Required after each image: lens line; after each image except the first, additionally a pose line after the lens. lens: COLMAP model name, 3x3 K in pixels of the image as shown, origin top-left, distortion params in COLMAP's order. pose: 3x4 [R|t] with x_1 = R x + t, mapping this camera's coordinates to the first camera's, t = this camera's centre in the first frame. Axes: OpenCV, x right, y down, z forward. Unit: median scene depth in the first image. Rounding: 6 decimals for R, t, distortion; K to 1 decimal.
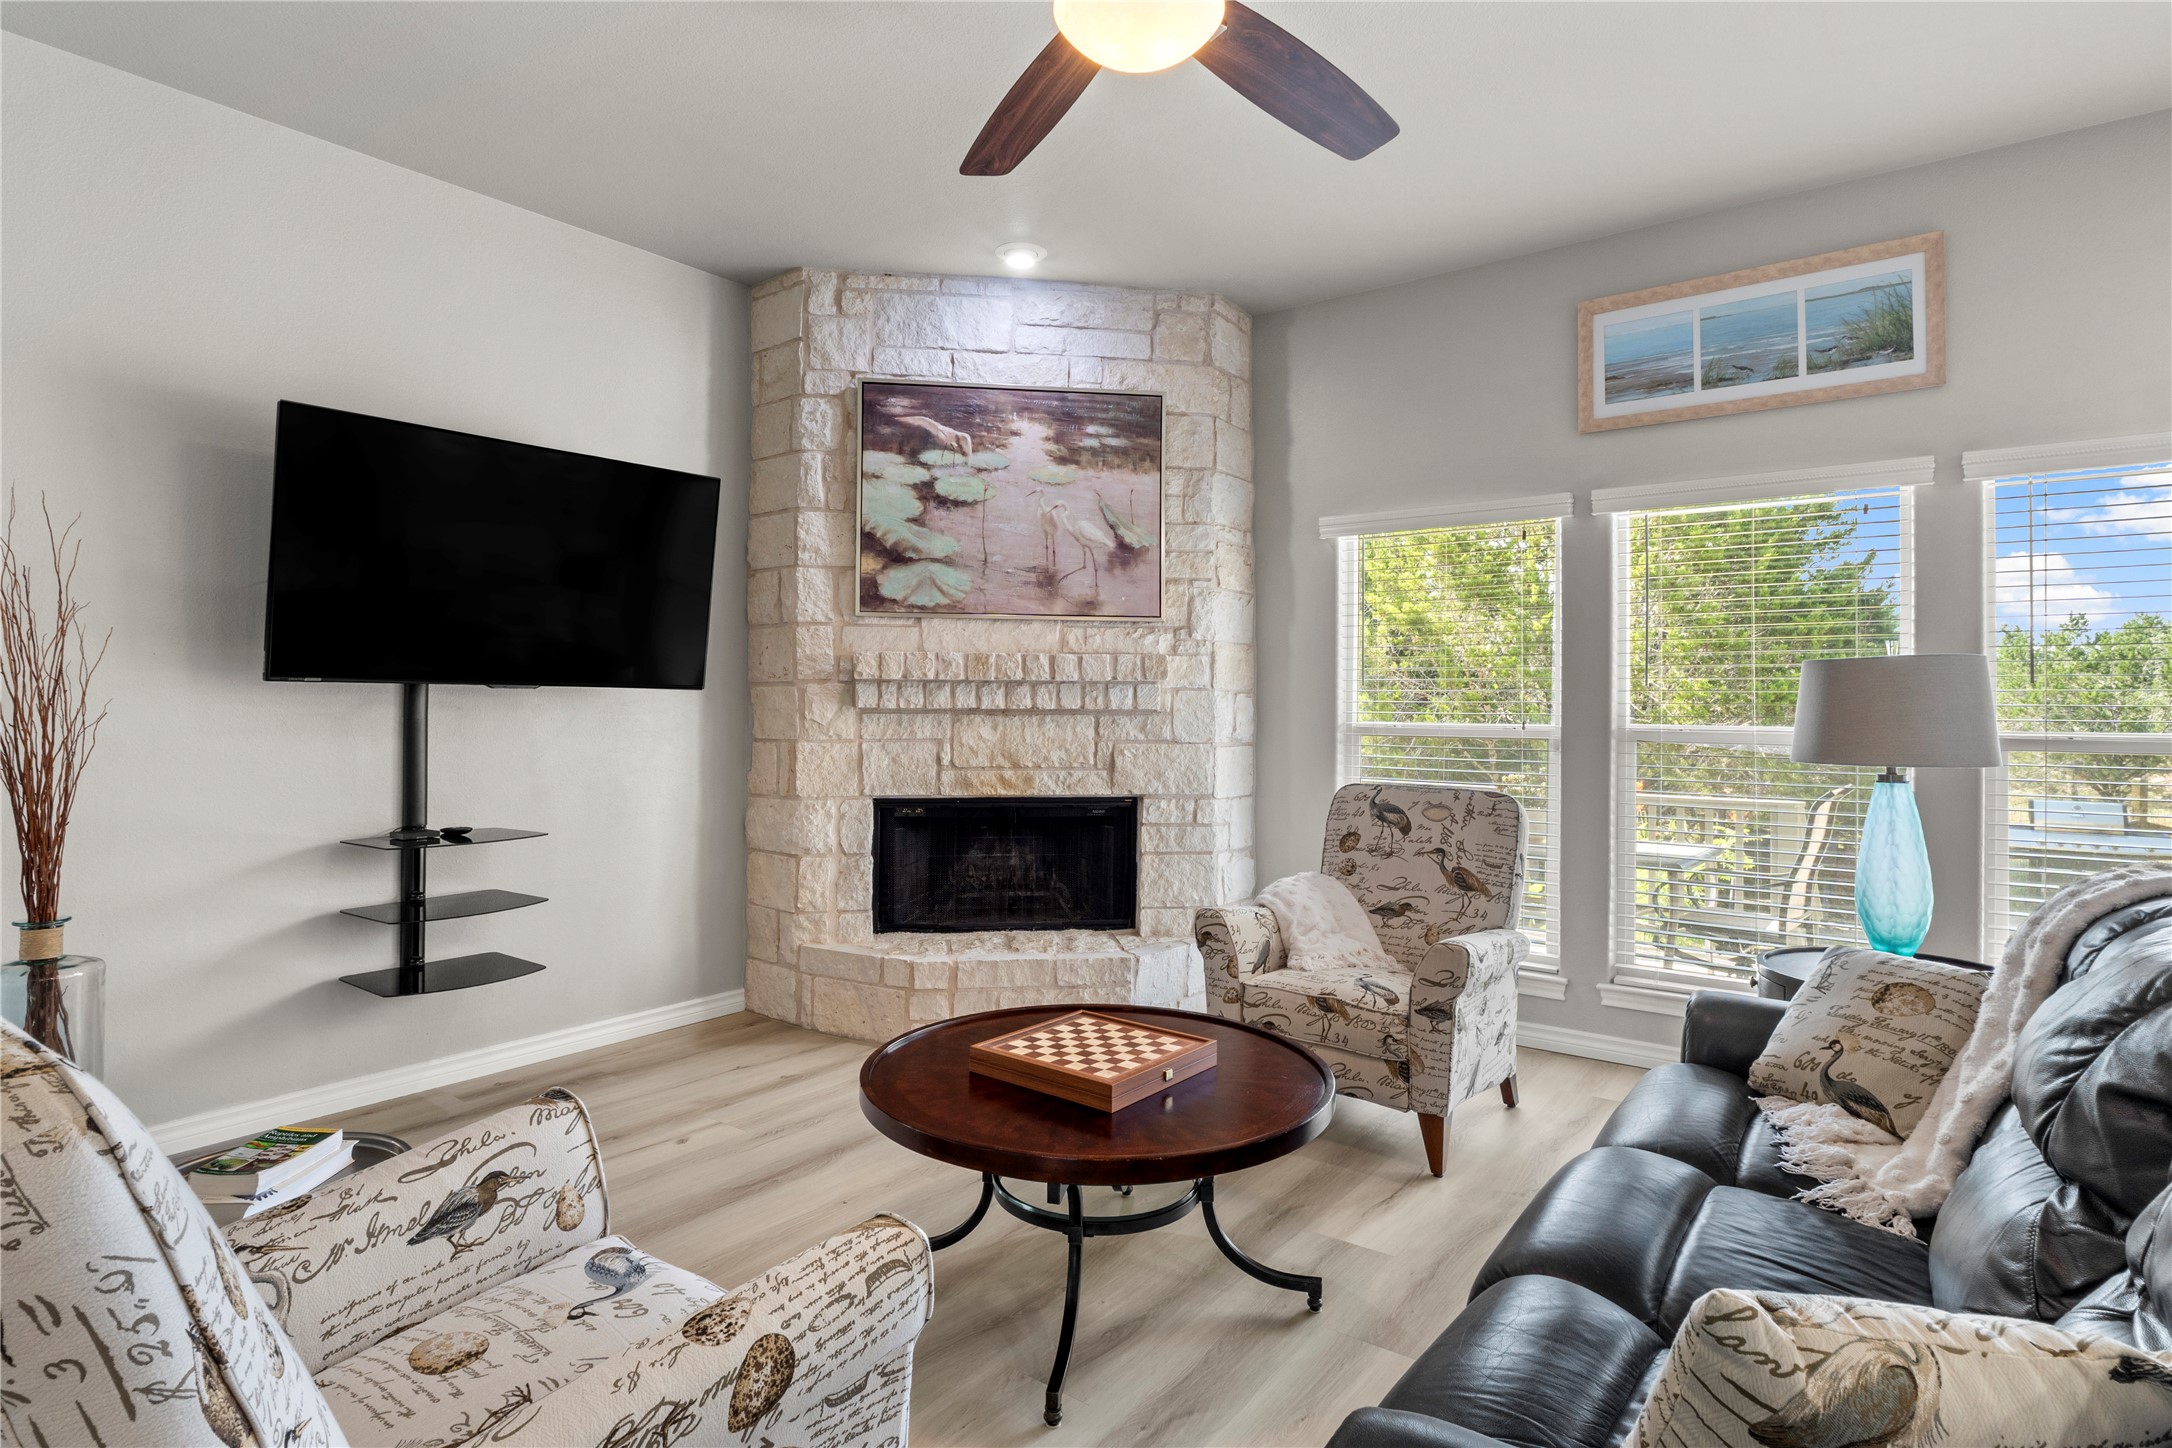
lens RADIAL K [[1132.0, 0, 1085.3], [0, 1132.0, 687.7], [0, 0, 1]] dist [-0.004302, -0.000749]
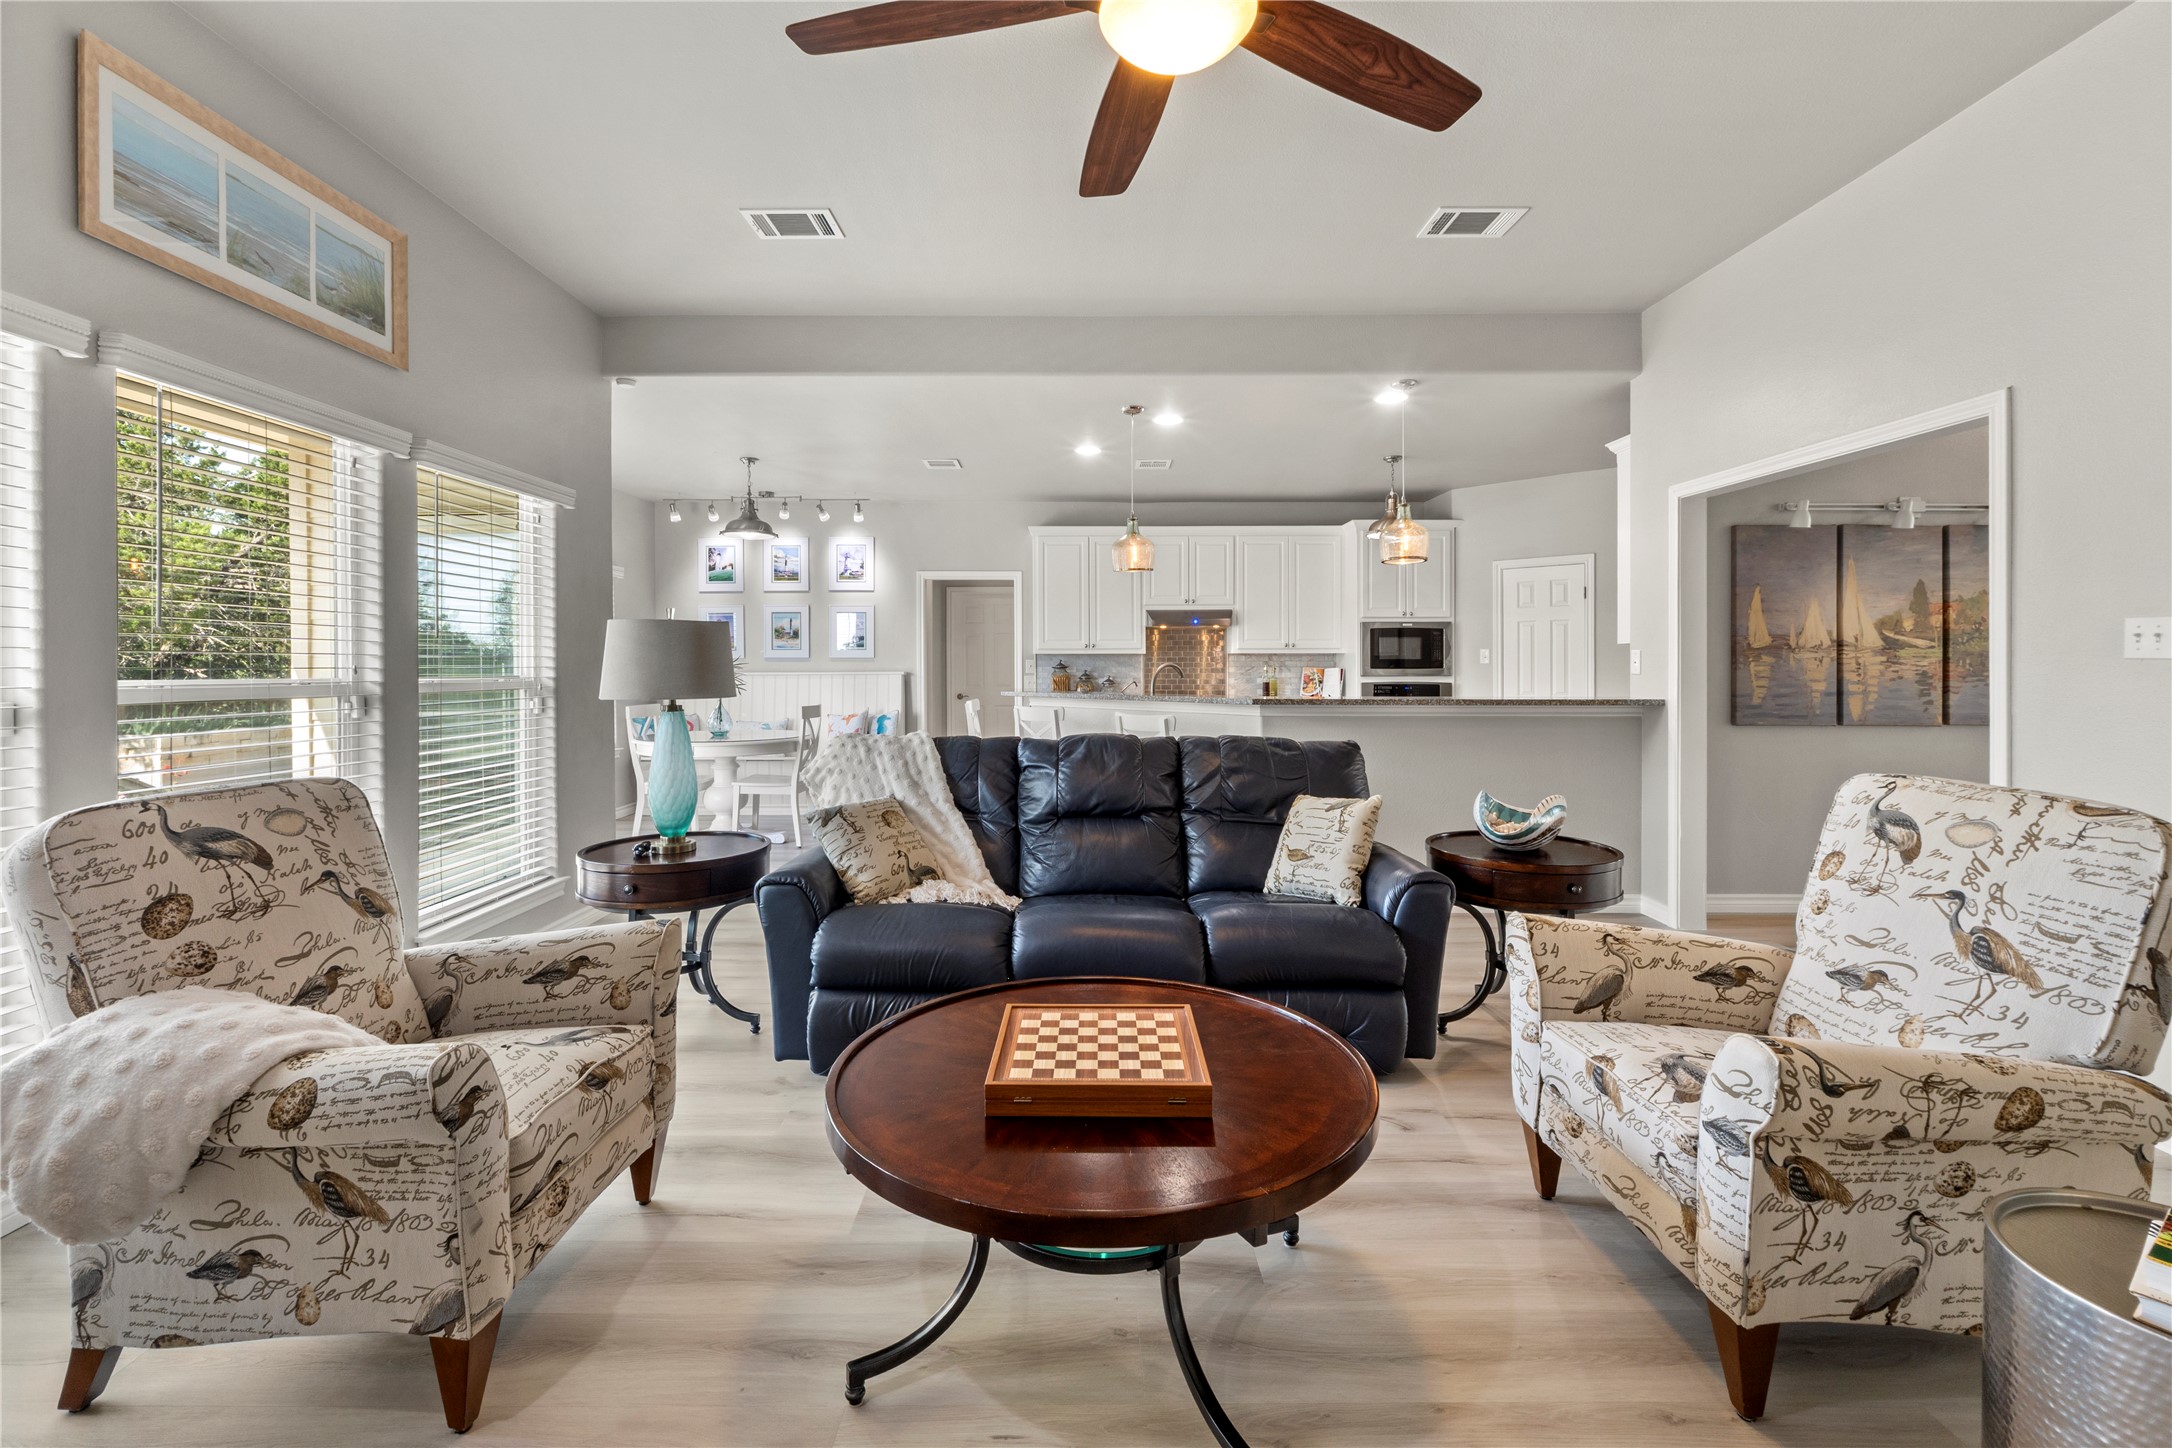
lens RADIAL K [[929.2, 0, 1078.7], [0, 929.2, 666.1], [0, 0, 1]] dist [-0.005337, -0.000064]
pose [[-0.602876, -0.004669, 0.797821, -0.305668], [-0.012653, 0.999913, -0.003709, 0.016695], [-0.797735, -0.012331, -0.602882, 0.803602]]
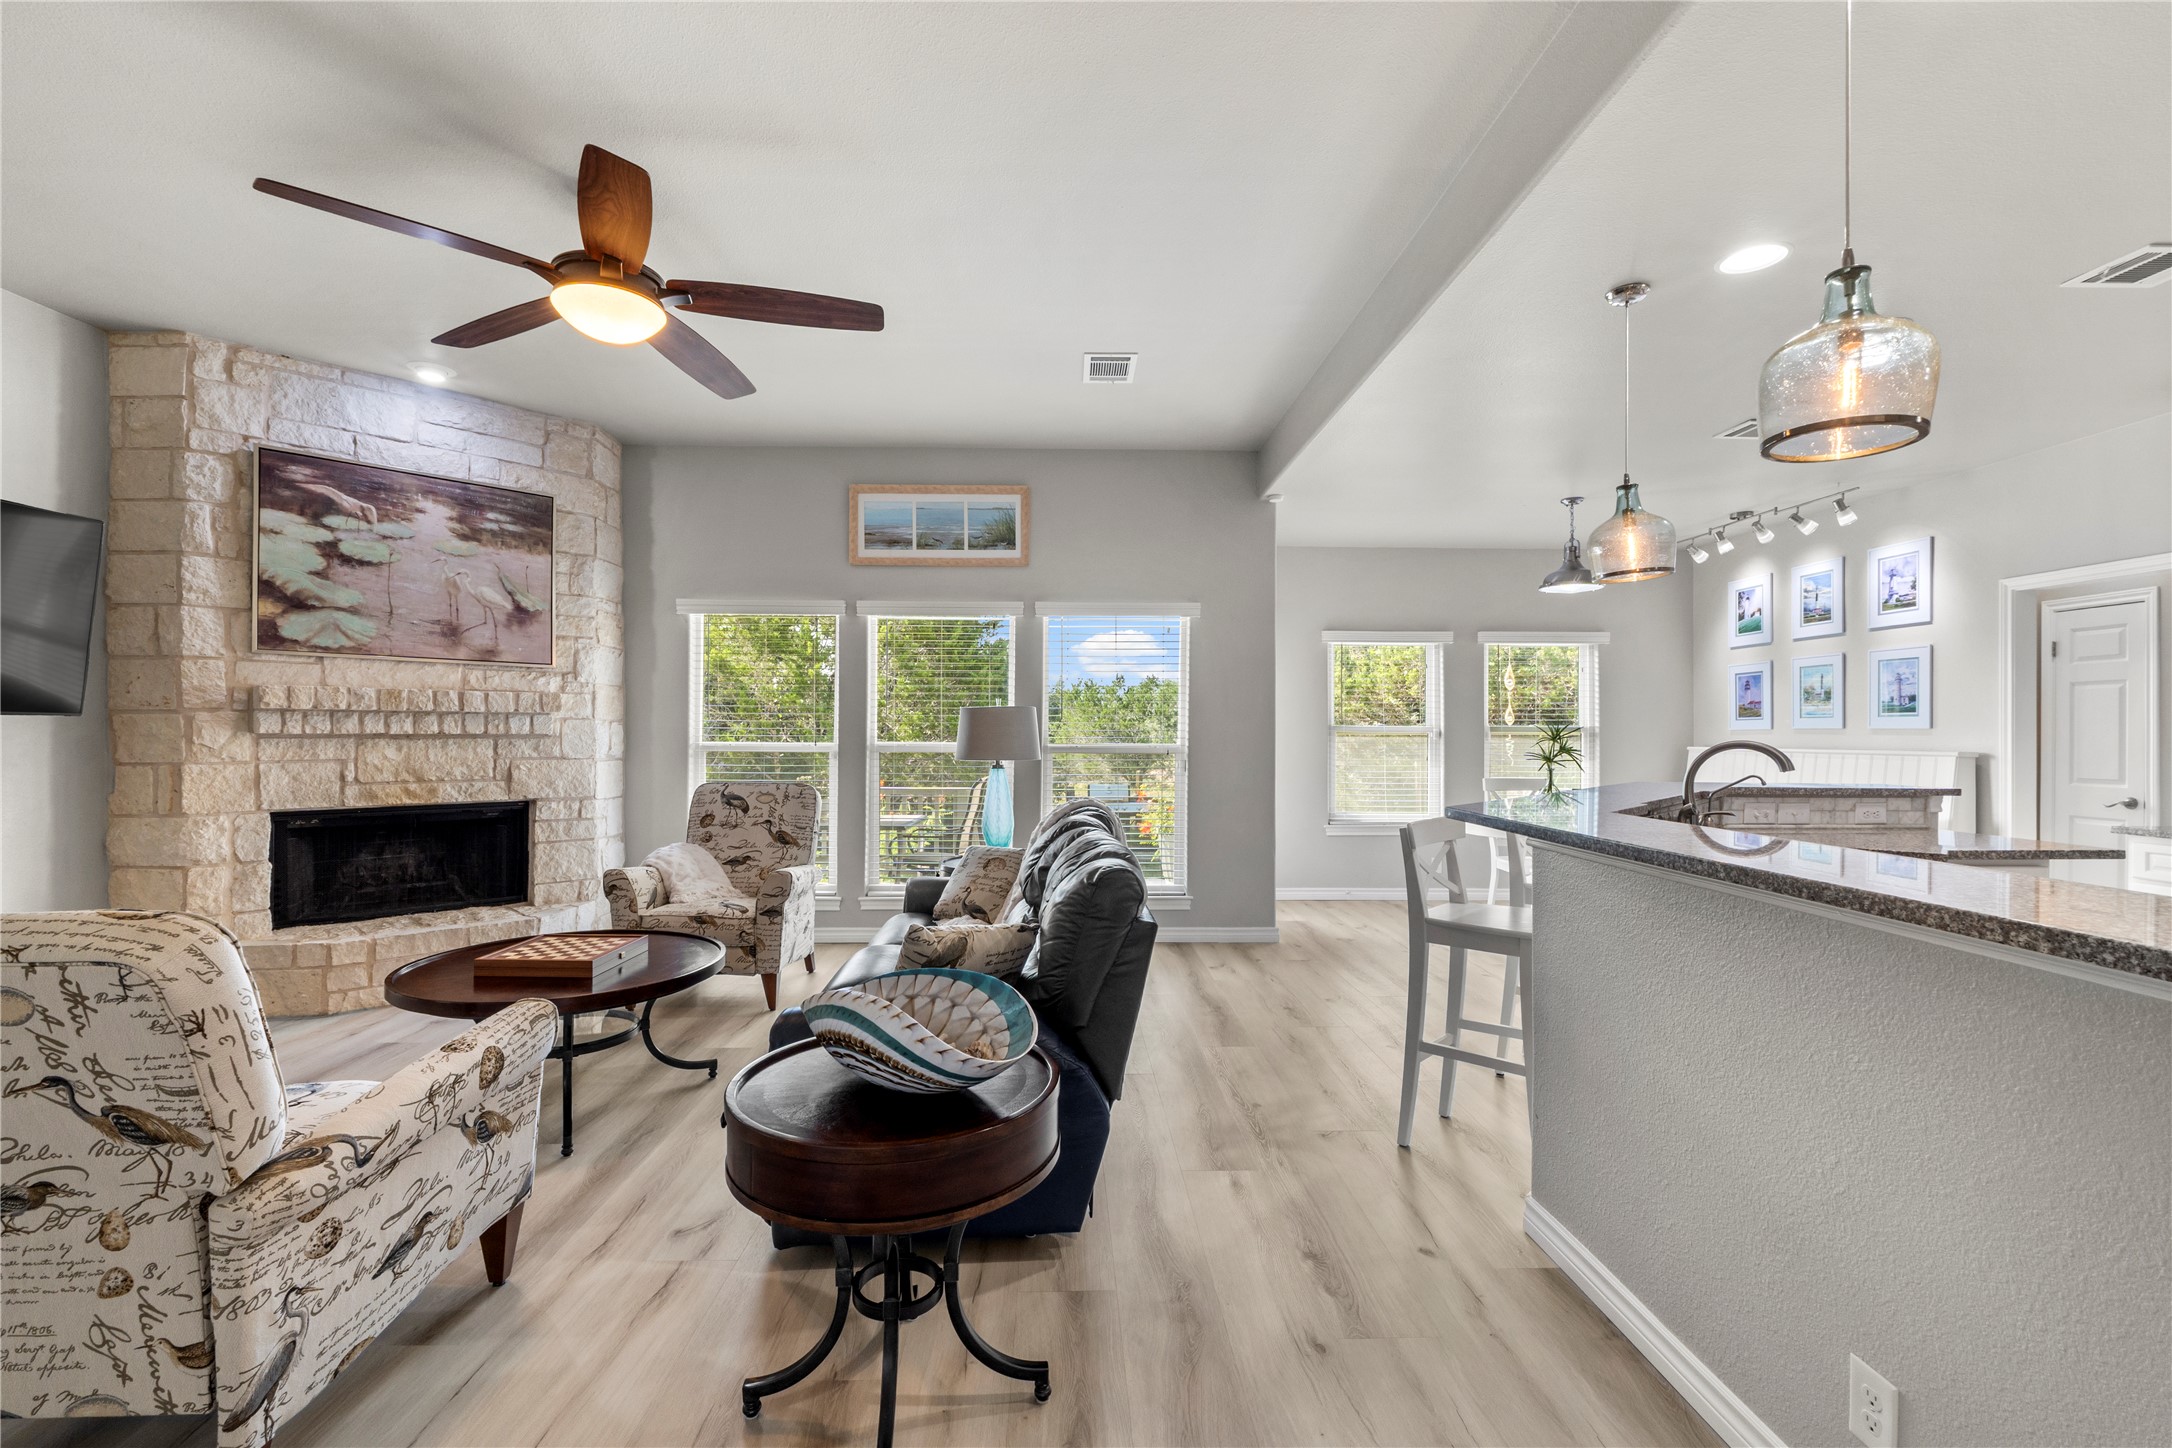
lens RADIAL K [[928.1, 0, 1083.6], [0, 928.1, 734.4], [0, 0, 1]] dist [-0.006941, -0.000209]
pose [[0.781388, -0.003615, 0.624035, -0.128441], [-0.009083, 0.999811, 0.017165, -0.004791], [-0.623979, -0.019081, 0.781208, -0.247867]]
